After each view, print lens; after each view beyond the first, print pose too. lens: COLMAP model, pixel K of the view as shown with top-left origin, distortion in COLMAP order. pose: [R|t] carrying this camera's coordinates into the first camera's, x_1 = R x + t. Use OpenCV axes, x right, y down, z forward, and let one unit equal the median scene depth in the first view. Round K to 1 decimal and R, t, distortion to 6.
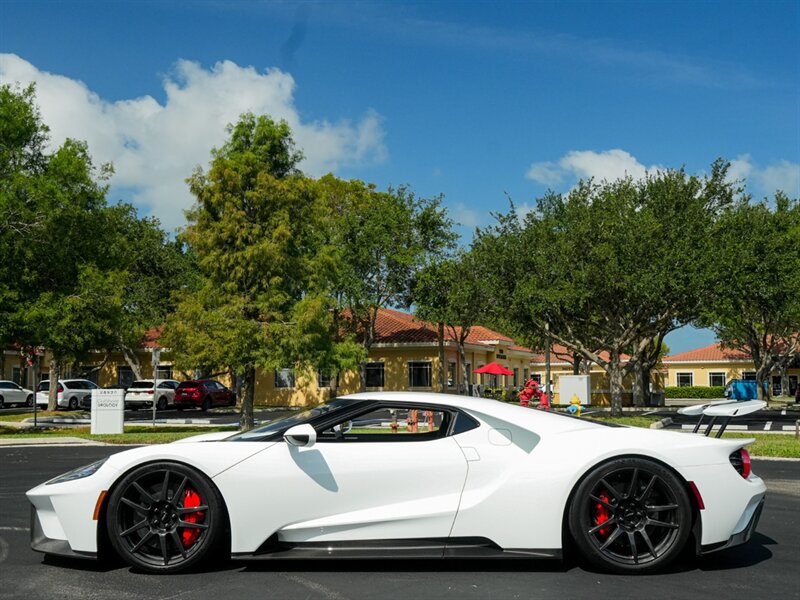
lens RADIAL K [[1042.6, 0, 385.6], [0, 1042.6, 324.7], [0, 0, 1]] dist [-0.032844, 0.000000]
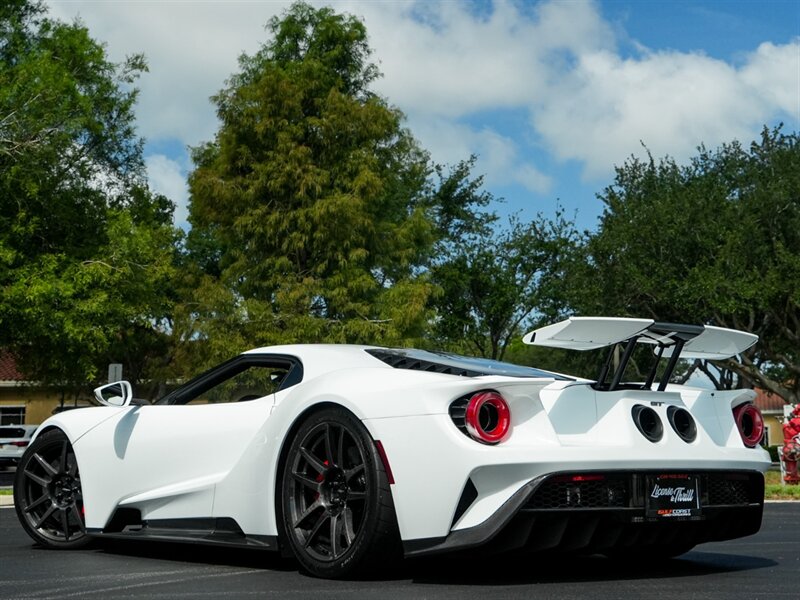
lens RADIAL K [[1422.6, 0, 427.2], [0, 1422.6, 246.3], [0, 0, 1]] dist [-0.025203, 0.000000]
pose [[0.986566, 0.026699, 0.161165, -0.204377], [-0.012573, 0.996037, -0.088041, 0.029527], [-0.162878, 0.084832, 0.982993, 0.122022]]
